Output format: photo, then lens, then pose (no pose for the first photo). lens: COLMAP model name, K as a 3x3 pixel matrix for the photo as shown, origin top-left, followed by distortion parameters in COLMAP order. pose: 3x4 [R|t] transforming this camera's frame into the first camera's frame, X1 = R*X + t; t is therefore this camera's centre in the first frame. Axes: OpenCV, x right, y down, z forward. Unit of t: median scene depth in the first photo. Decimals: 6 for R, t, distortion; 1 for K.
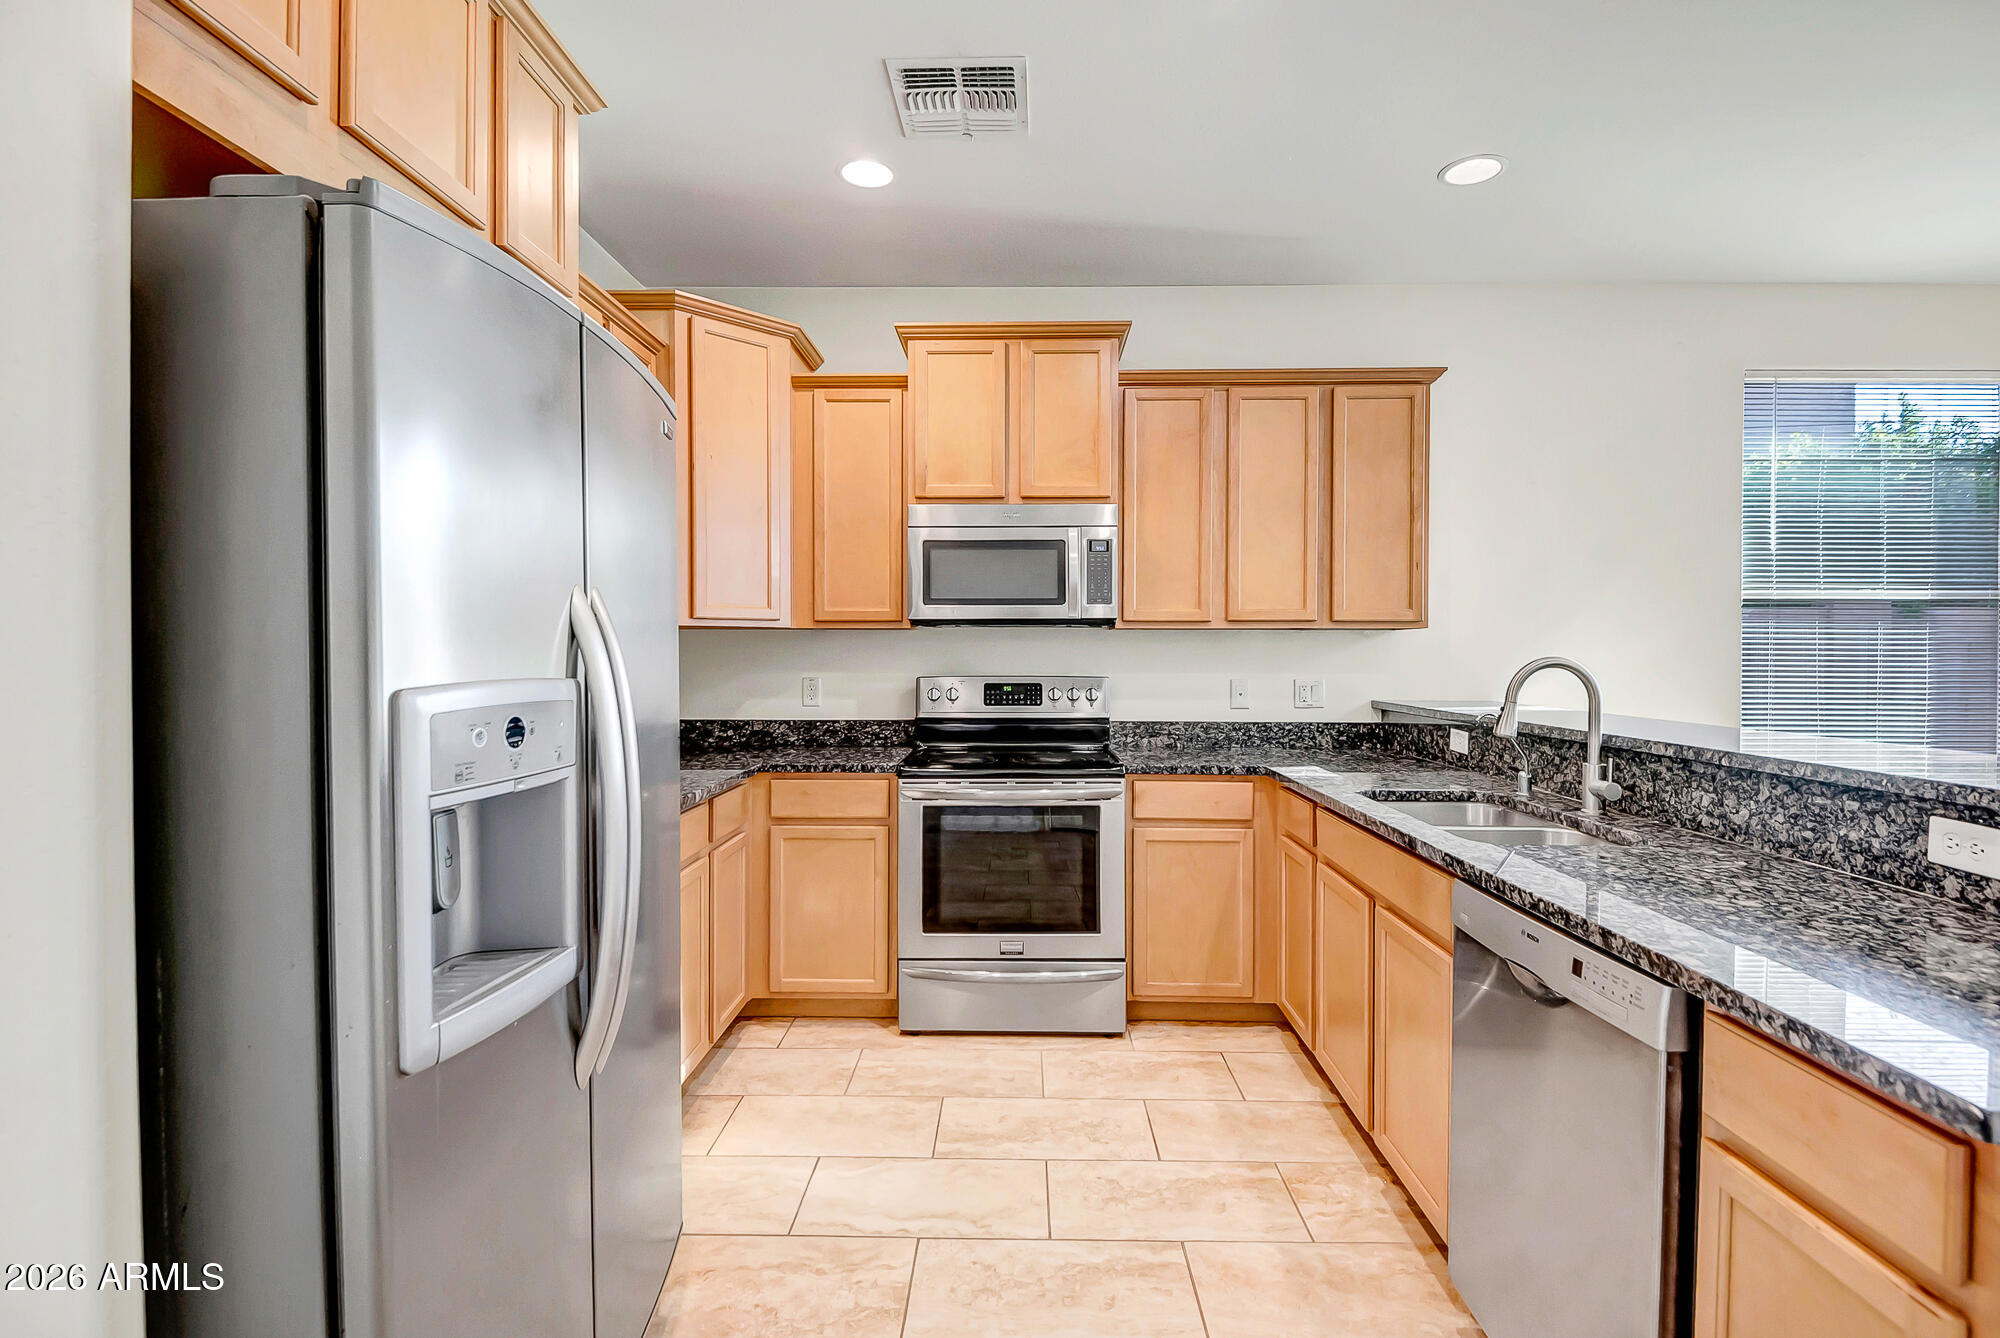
lens RADIAL K [[933.7, 0, 1014.1], [0, 933.7, 662.5], [0, 0, 1]] dist [0.015617, -0.011561]
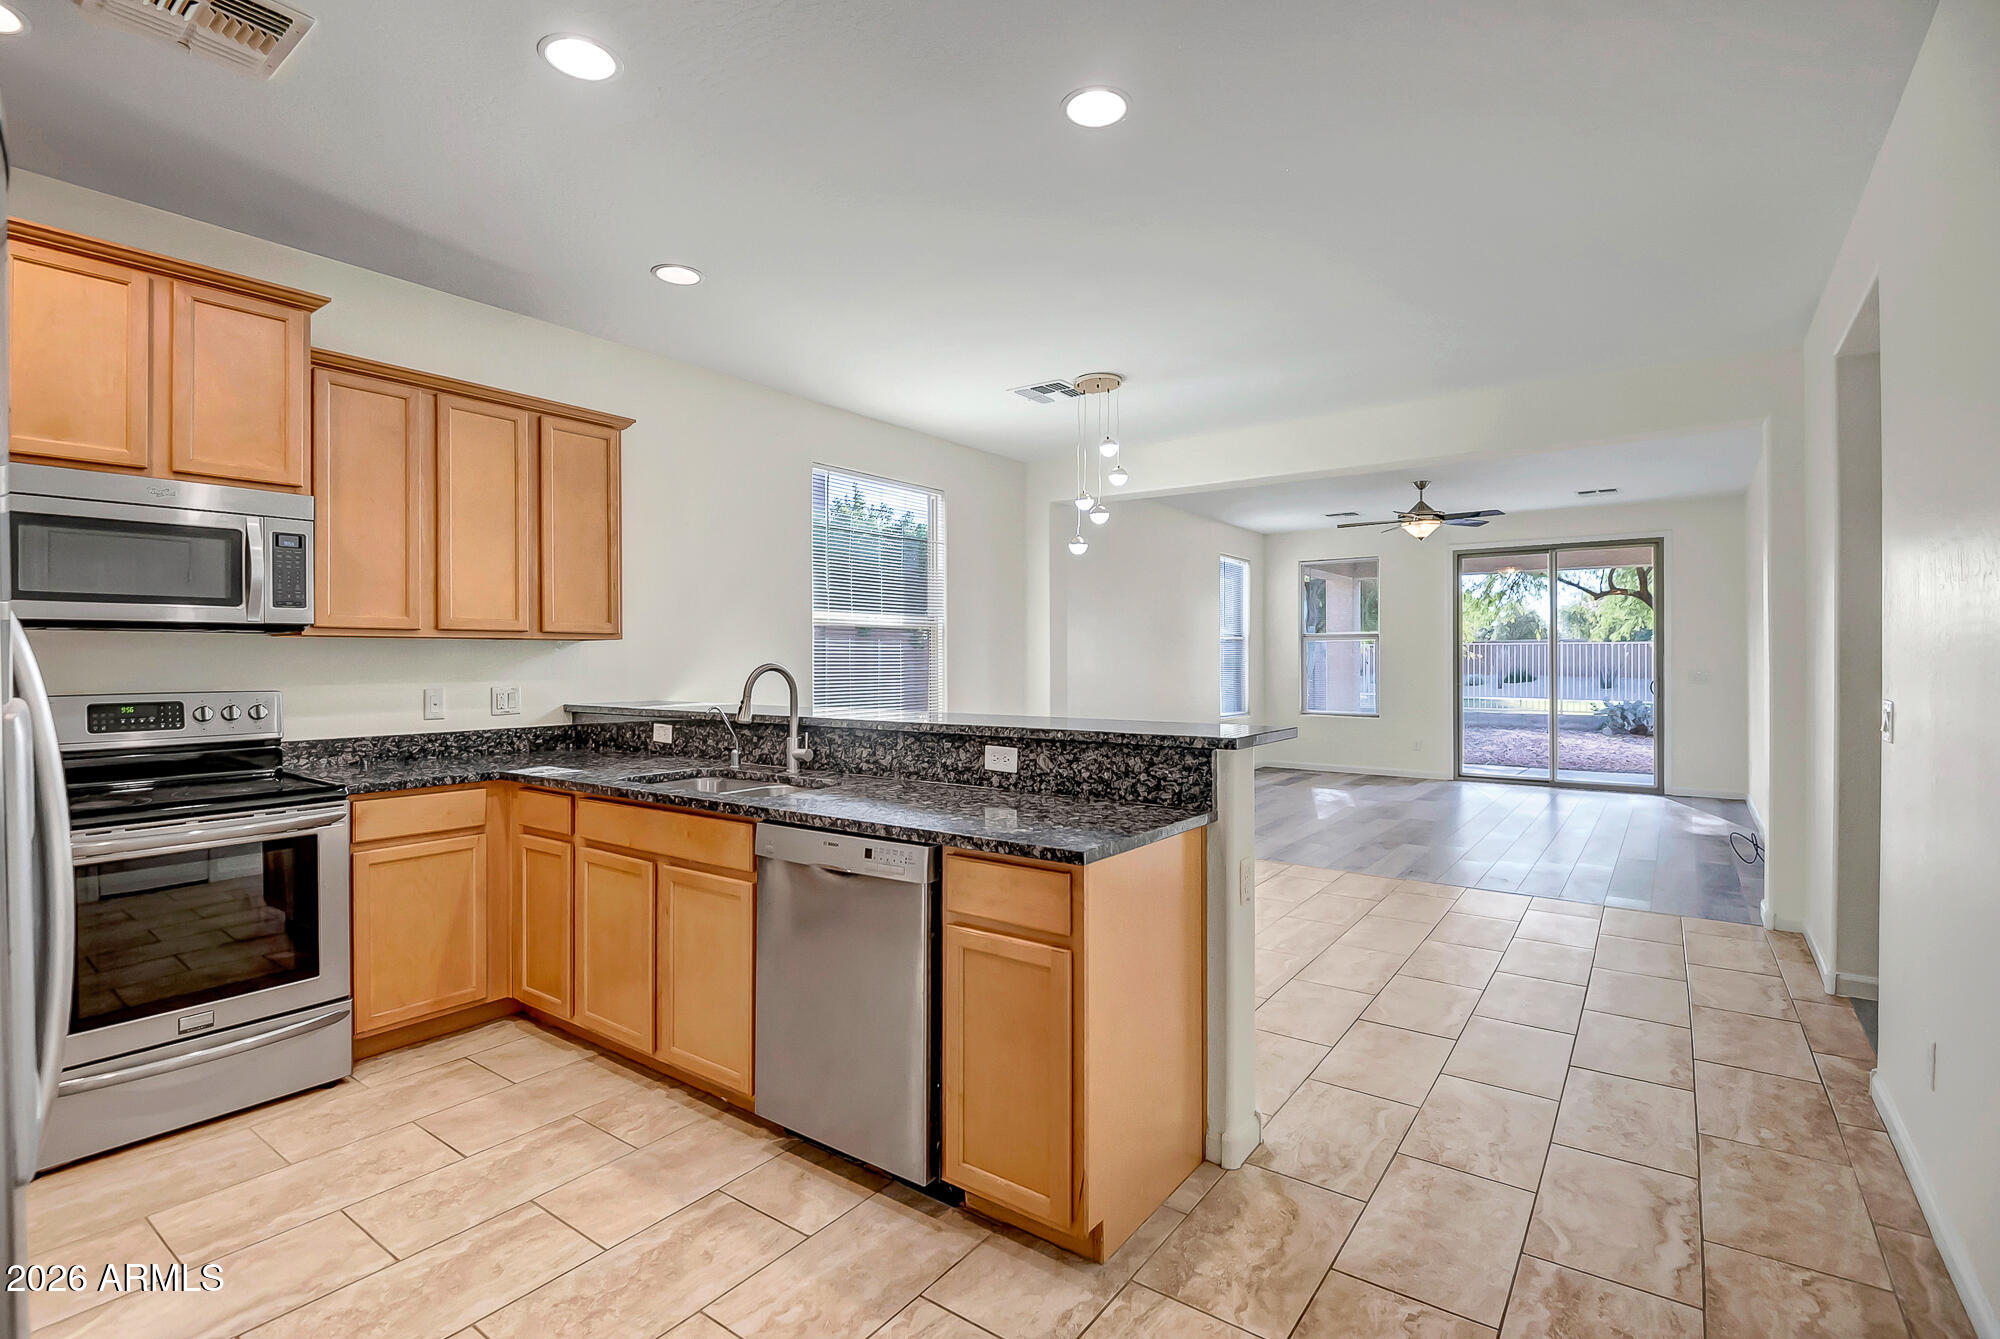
lens RADIAL K [[933.7, 0, 981.9], [0, 933.7, 663.6], [0, 0, 1]] dist [0.015617, -0.011561]
pose [[0.590696, -0.008252, 0.806852, -0.257848], [0.014281, 0.999898, -0.000228, -0.000376], [-0.806768, 0.011657, 0.590754, -0.051983]]
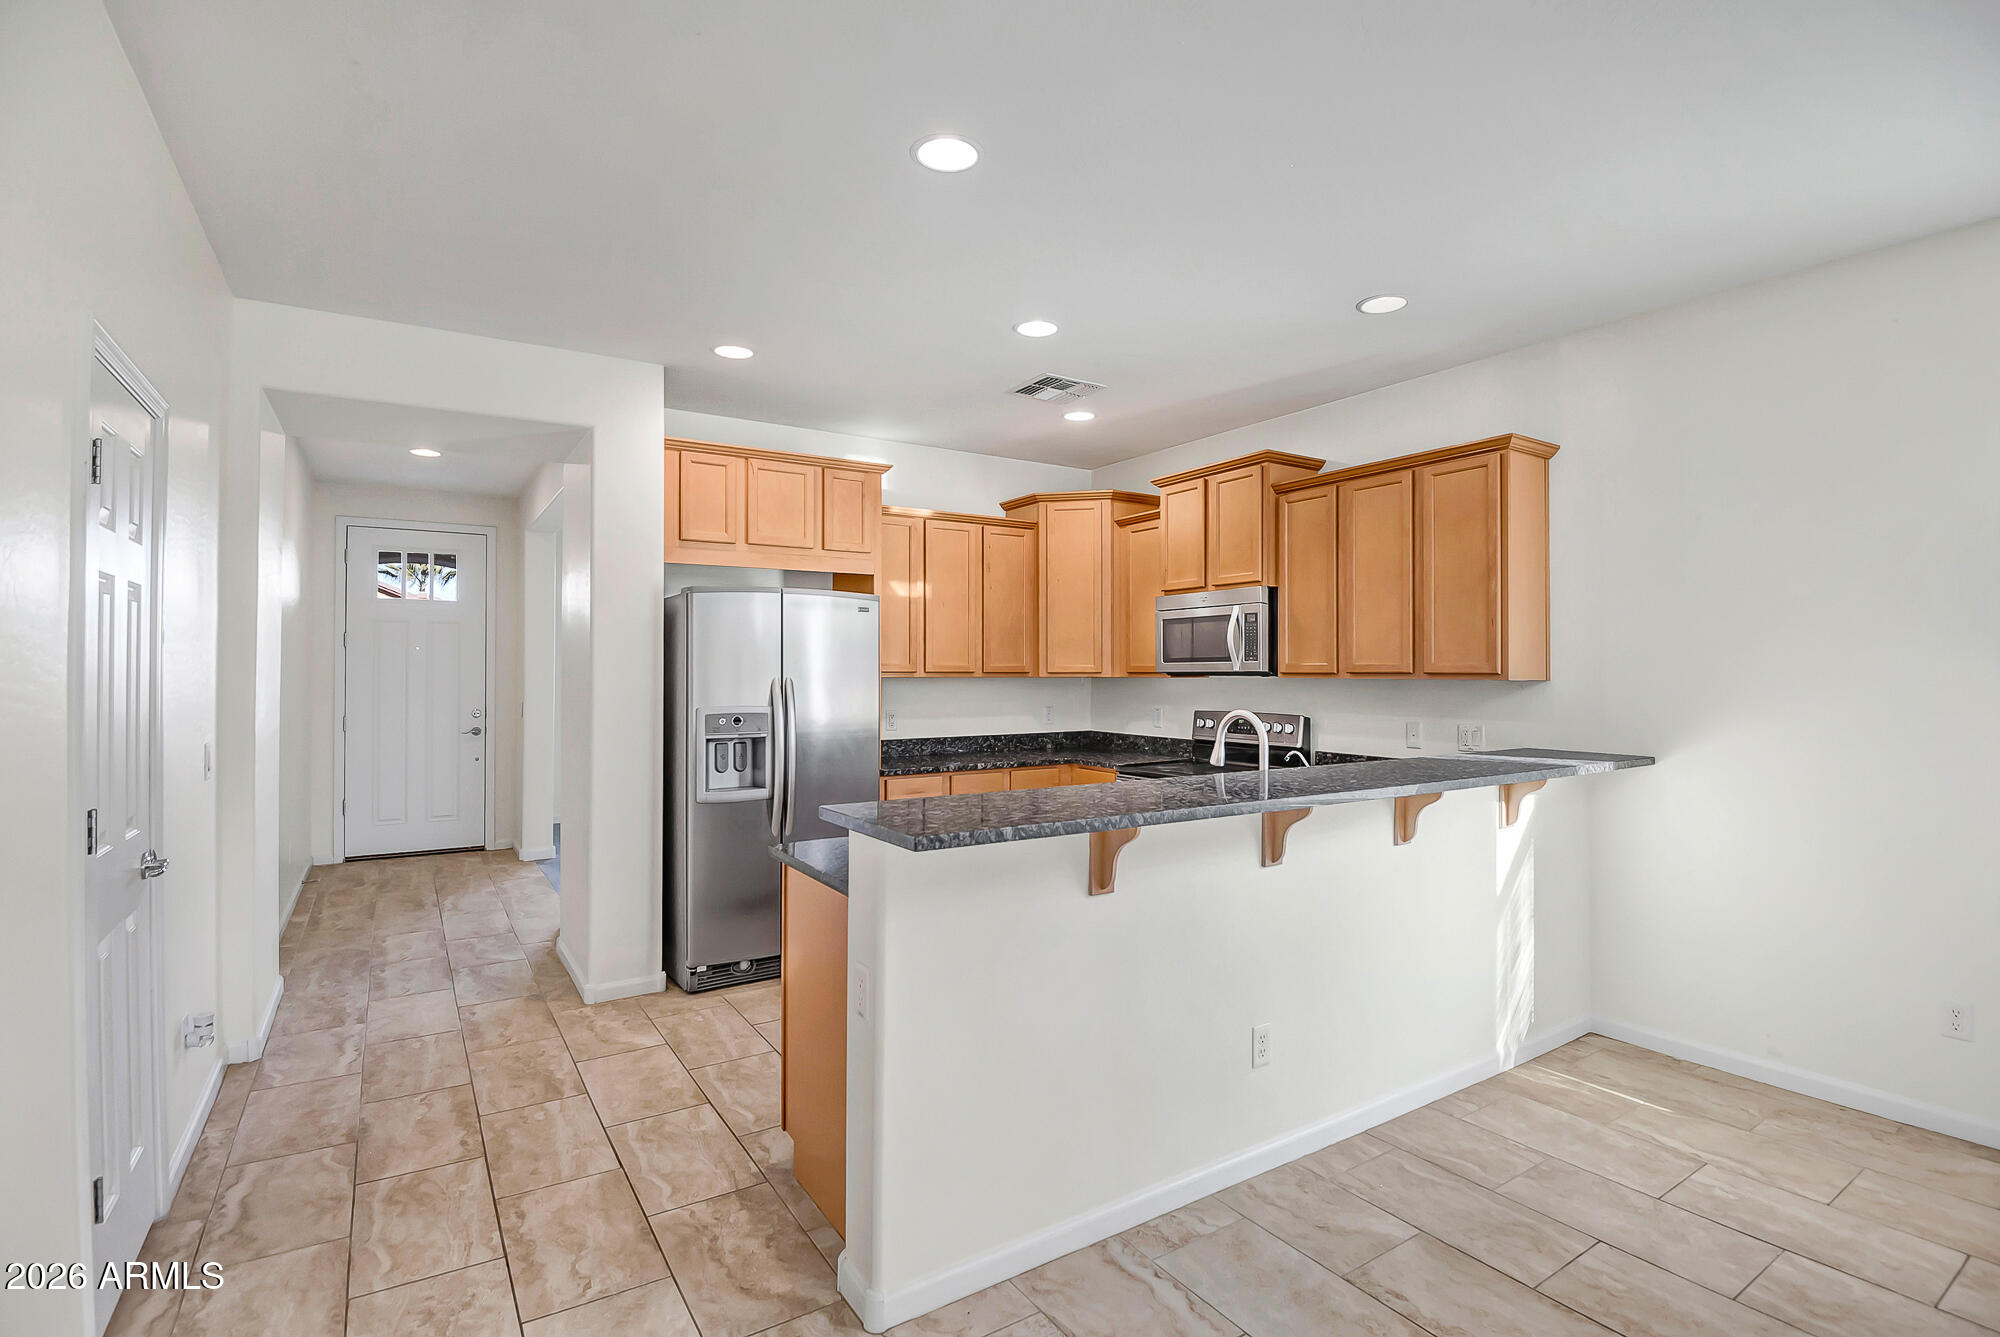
lens RADIAL K [[933.7, 0, 988.6], [0, 933.7, 647.5], [0, 0, 1]] dist [0.015617, -0.011561]
pose [[0.549573, -0.019312, -0.835222, 1.095426], [-0.016336, 0.999293, -0.033855, -0.032298], [0.835286, 0.032250, 0.548870, -0.062948]]
